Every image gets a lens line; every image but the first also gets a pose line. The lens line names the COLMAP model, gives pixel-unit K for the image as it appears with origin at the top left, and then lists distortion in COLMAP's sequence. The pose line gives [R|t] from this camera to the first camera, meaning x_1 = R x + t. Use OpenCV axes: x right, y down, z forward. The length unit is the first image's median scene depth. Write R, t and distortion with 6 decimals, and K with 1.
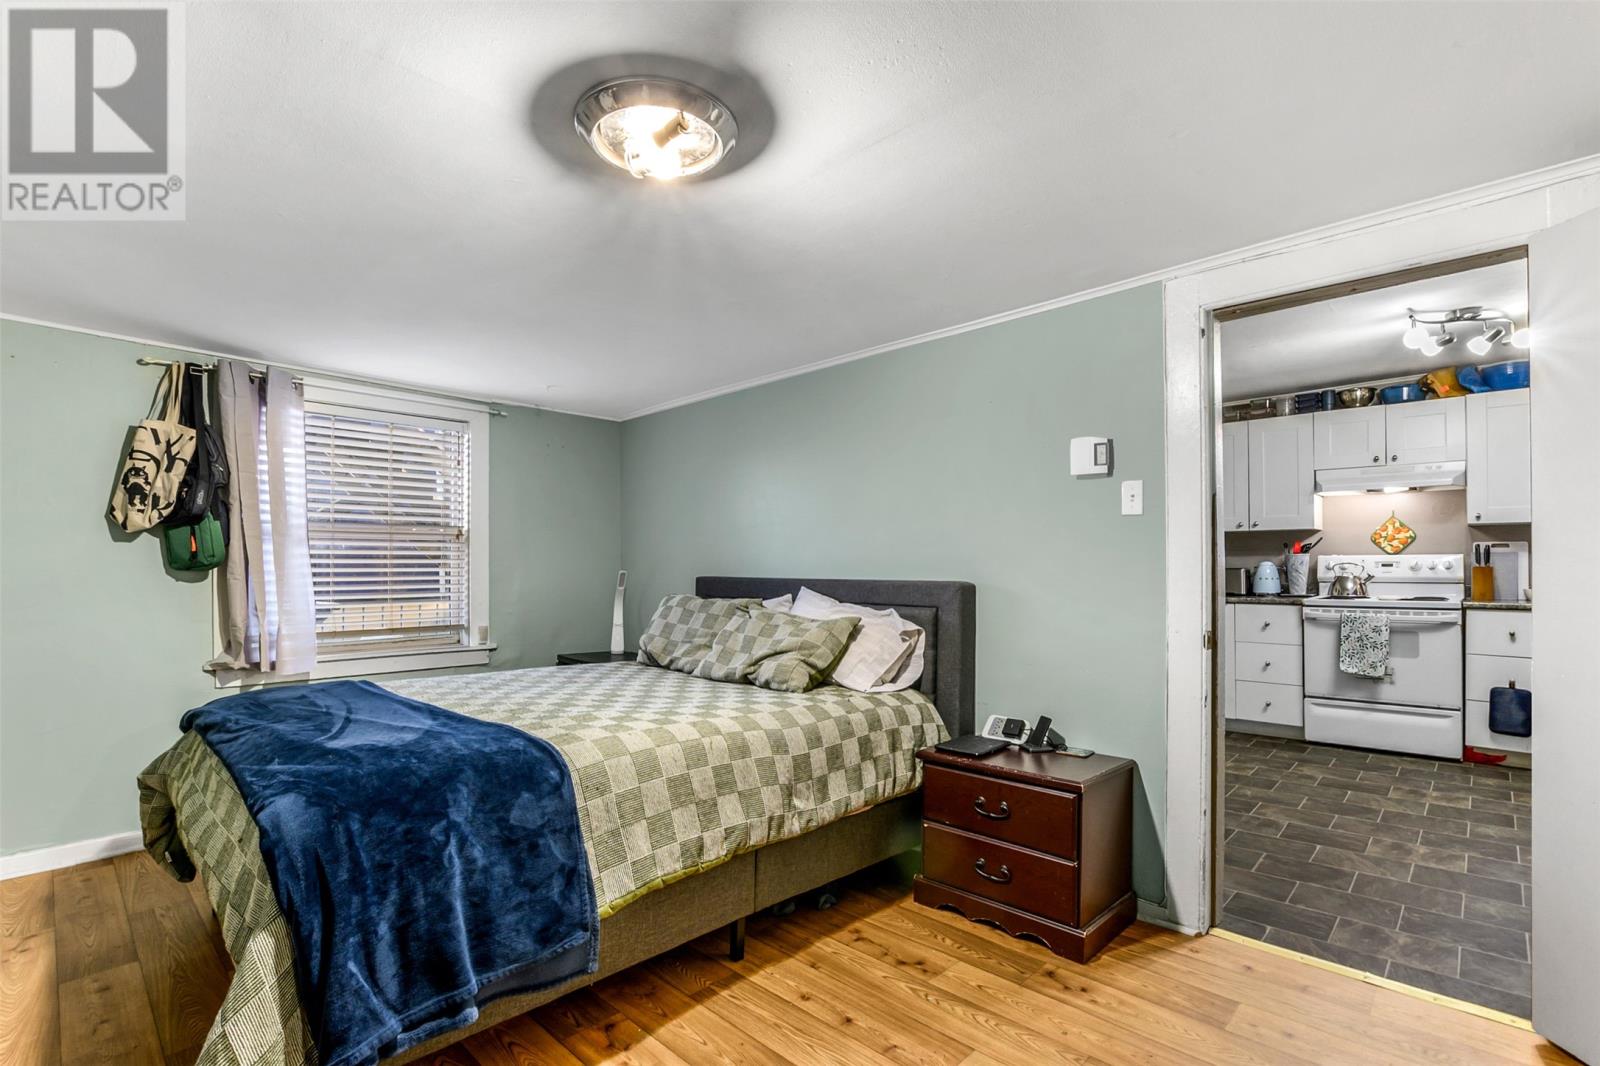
lens RADIAL K [[751.1, 0, 823.8], [0, 751.1, 558.7], [0, 0, 1]] dist [-0.001103, -0.000163]
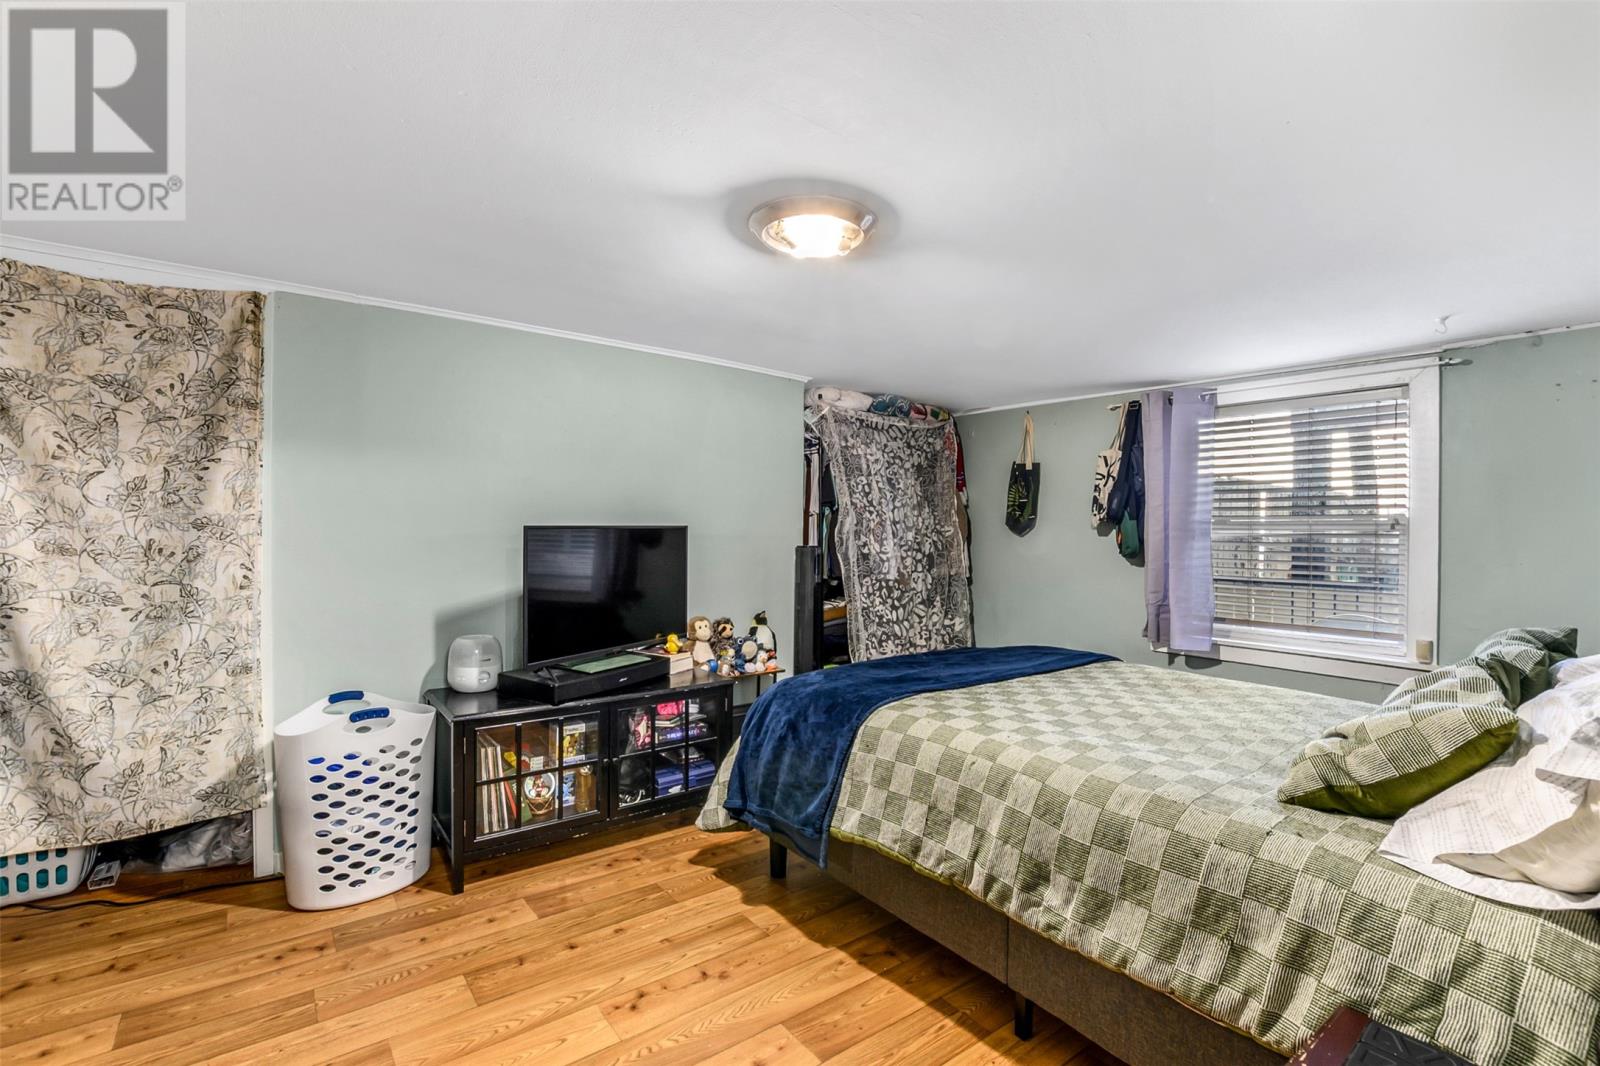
lens RADIAL K [[746.0, 0, 800.0], [0, 746.0, 533.0], [0, 0, 1]] dist [-0.021380, -0.000153]
pose [[-0.188081, 0.003479, -0.982147, 0.750290], [-0.007649, 0.999958, 0.005007, -0.040729], [0.982124, 0.008455, -0.188047, 0.902740]]
